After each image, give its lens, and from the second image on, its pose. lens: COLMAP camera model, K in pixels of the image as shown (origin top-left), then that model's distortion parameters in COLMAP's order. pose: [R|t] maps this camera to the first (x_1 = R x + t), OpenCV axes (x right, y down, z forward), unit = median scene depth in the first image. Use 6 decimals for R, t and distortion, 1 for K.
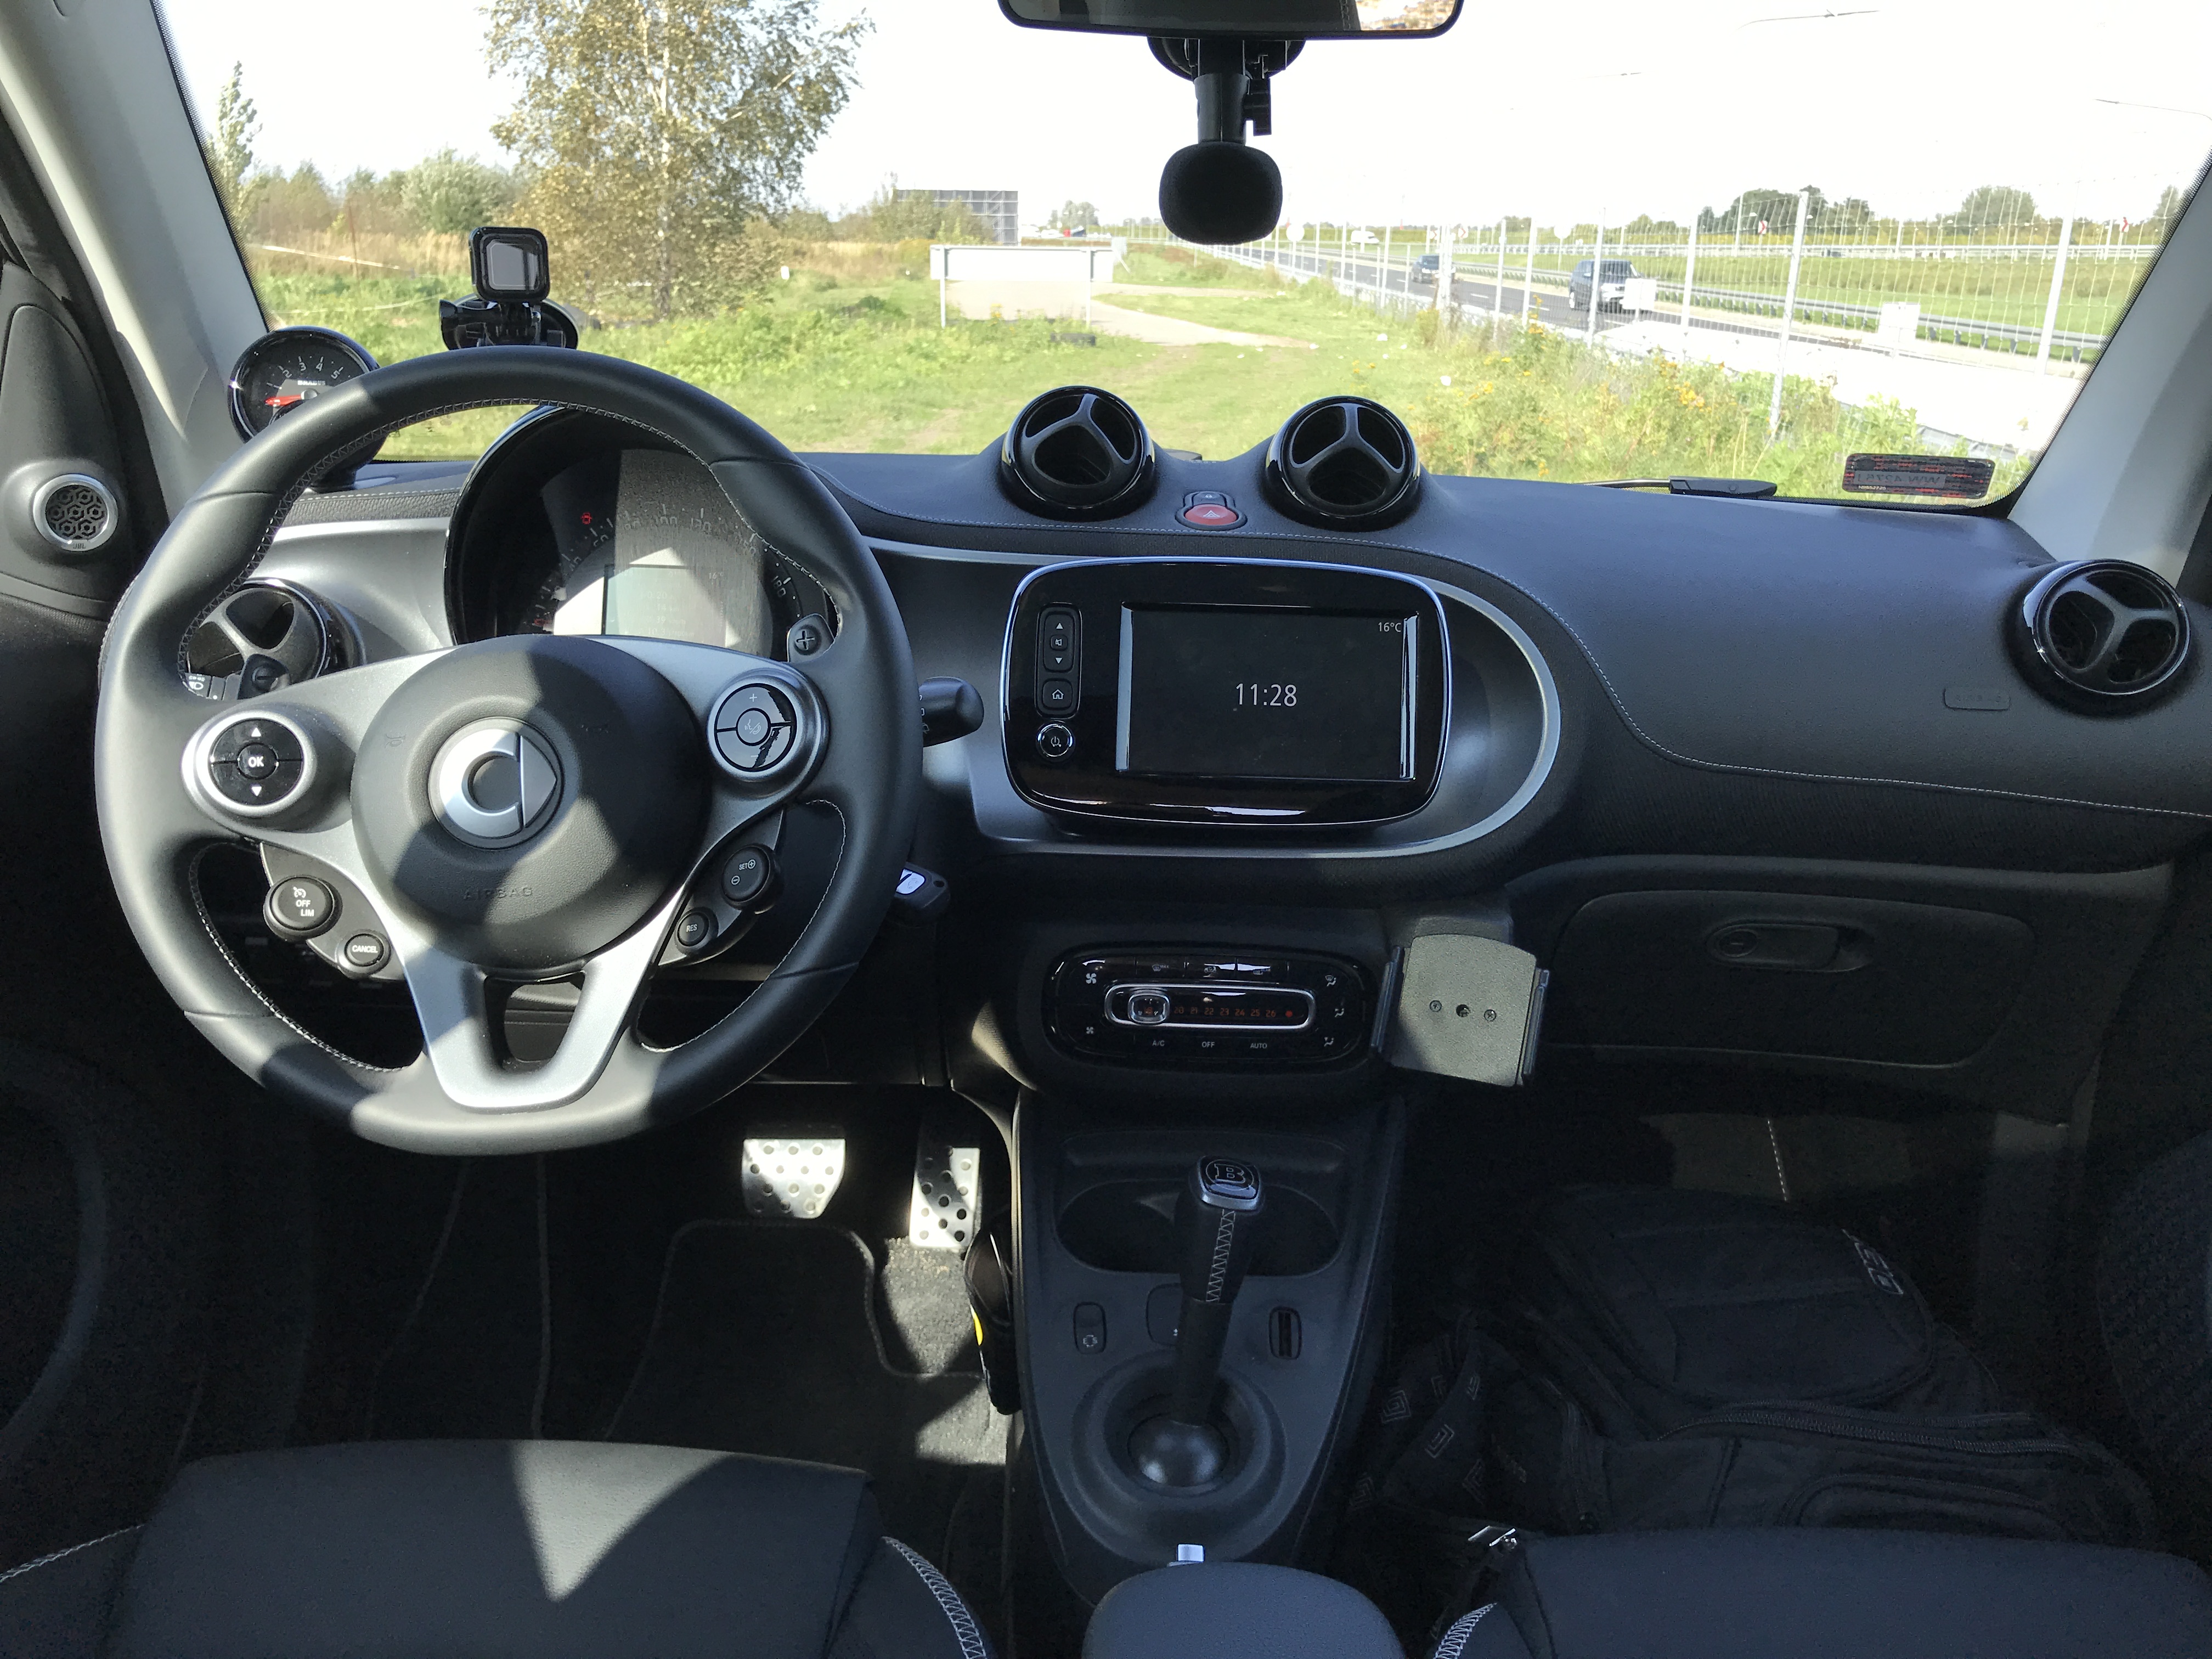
lens RADIAL K [[1833.2, 0, 1095.5], [0, 1833.2, 807.1], [0, 0, 1]] dist [0.009716, 0.000767]
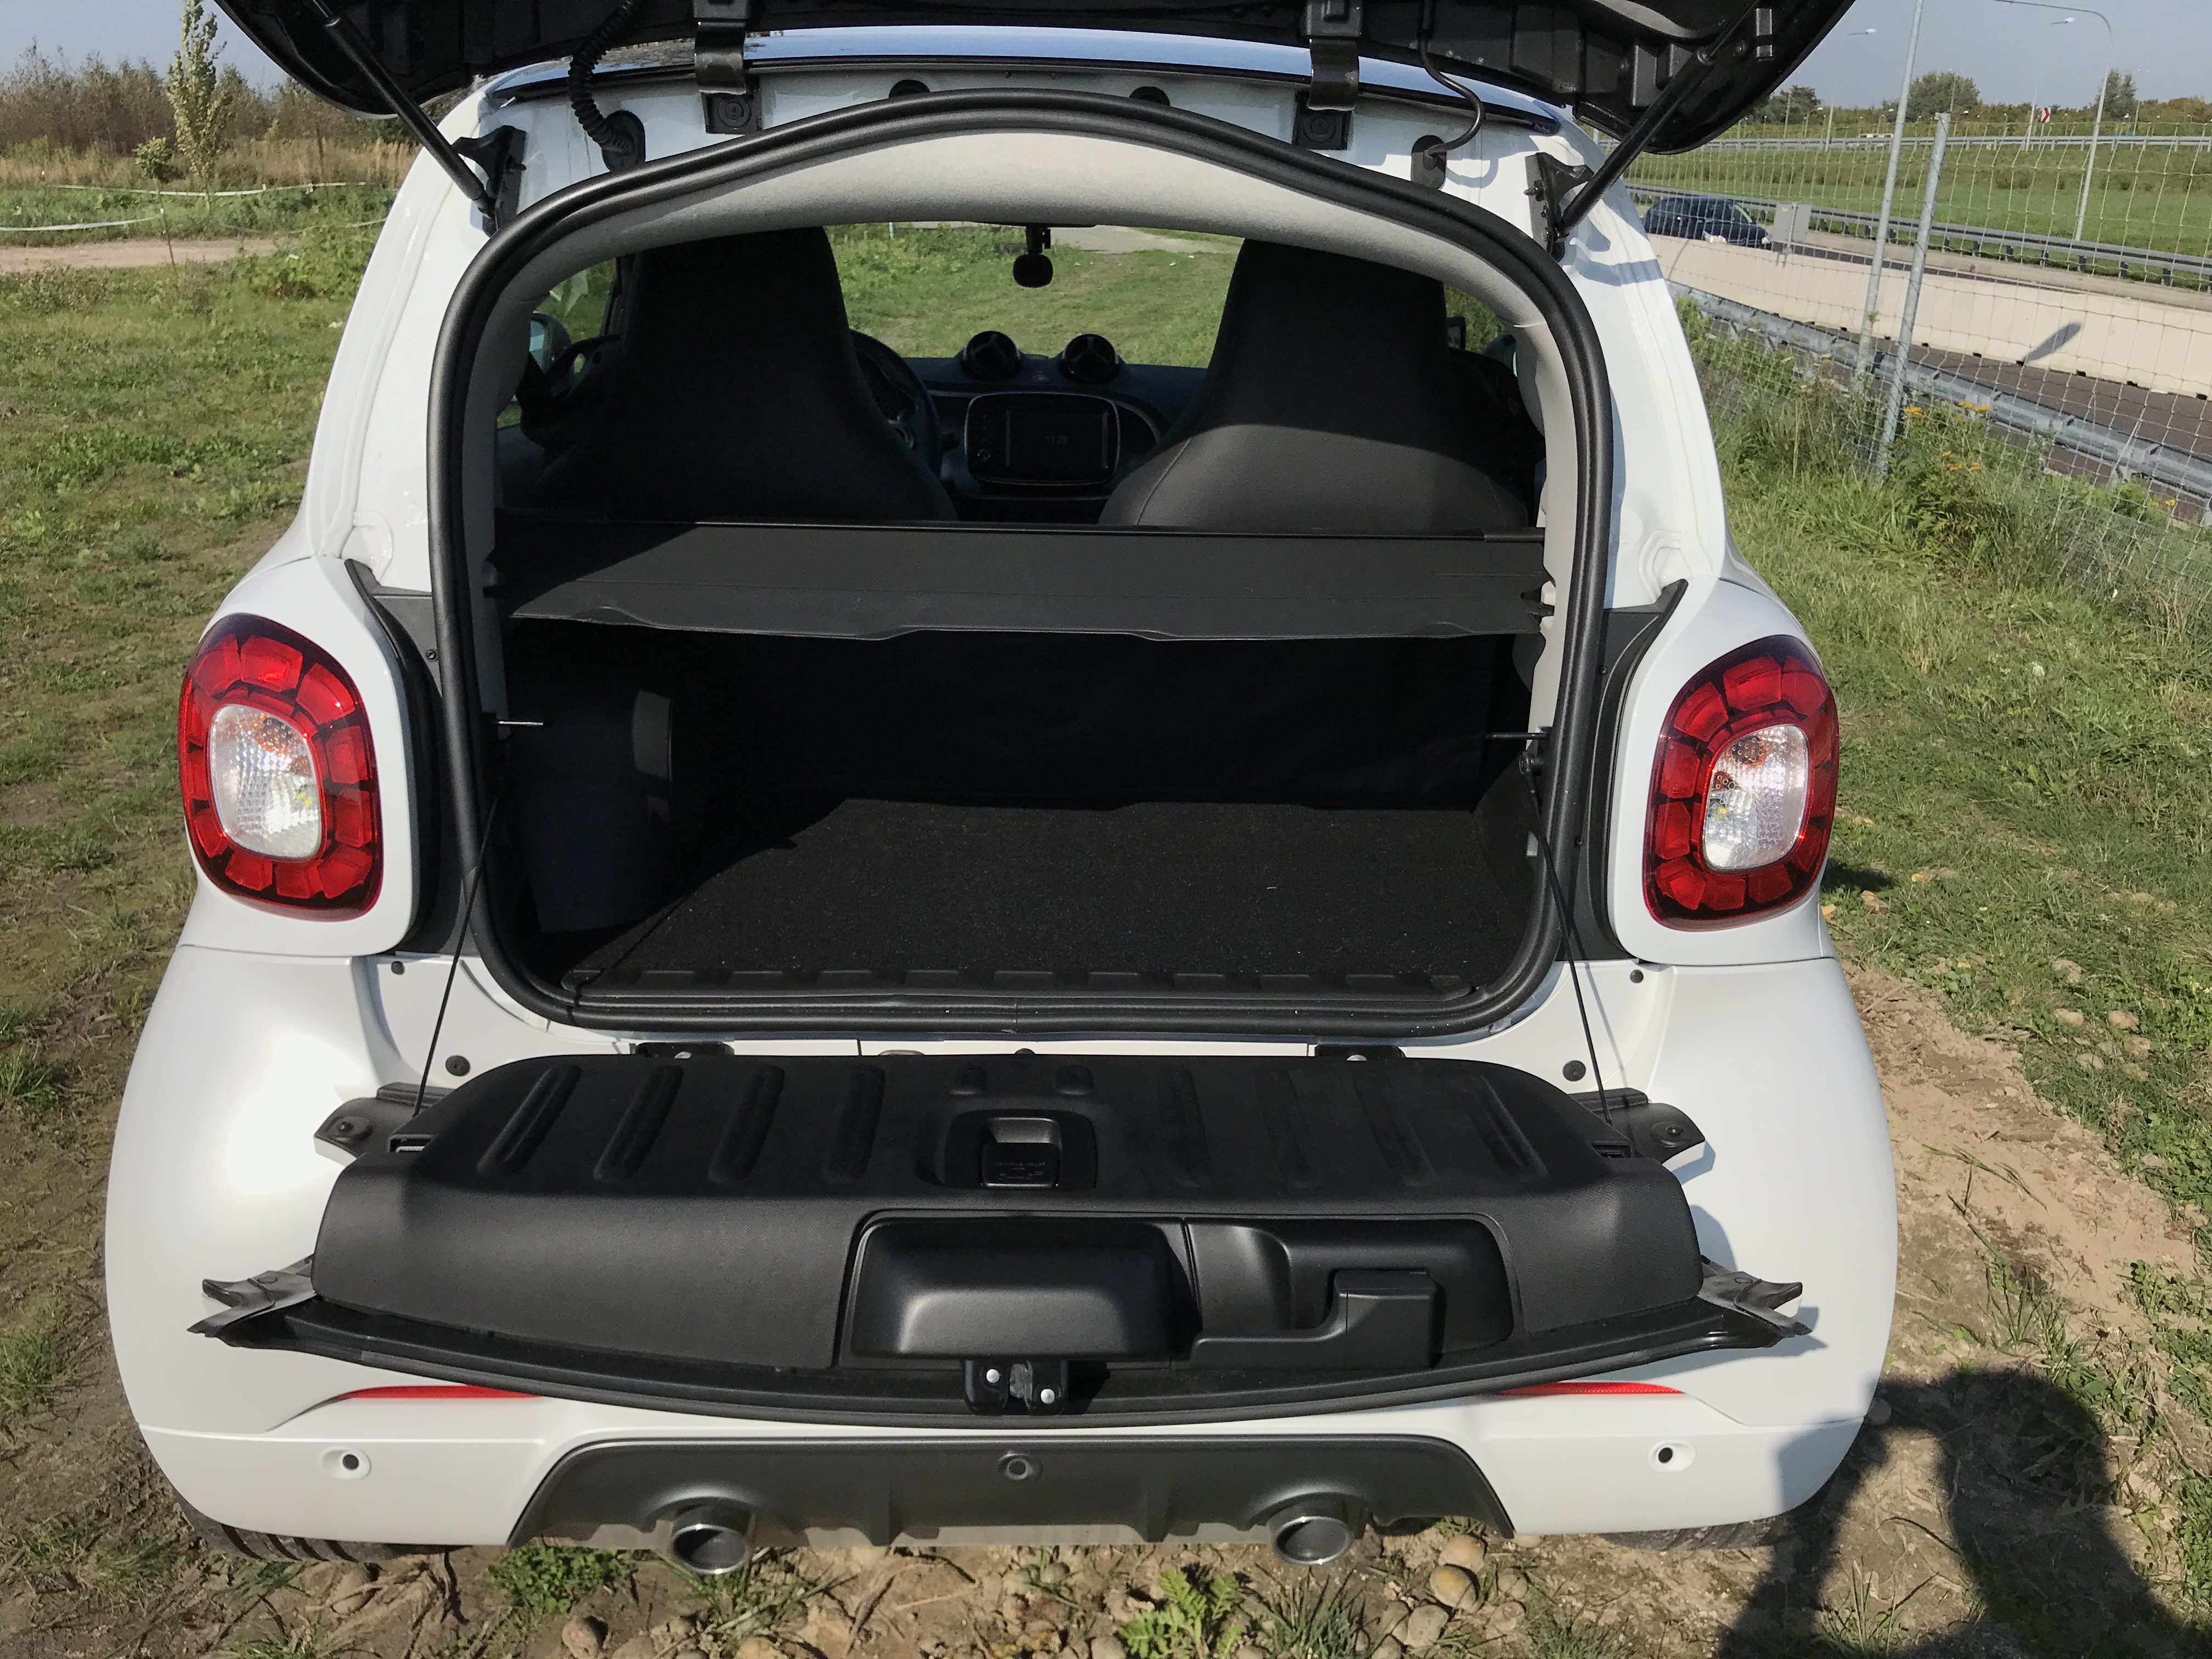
lens RADIAL K [[1833.2, 0, 1101.6], [0, 1833.2, 831.7], [0, 0, 1]] dist [0.009716, 0.000767]
pose [[0.999460, -0.020022, 0.026067, 0.004812], [0.018350, 0.997853, 0.062876, 0.024042], [-0.027270, -0.062364, 0.997681, -0.123325]]
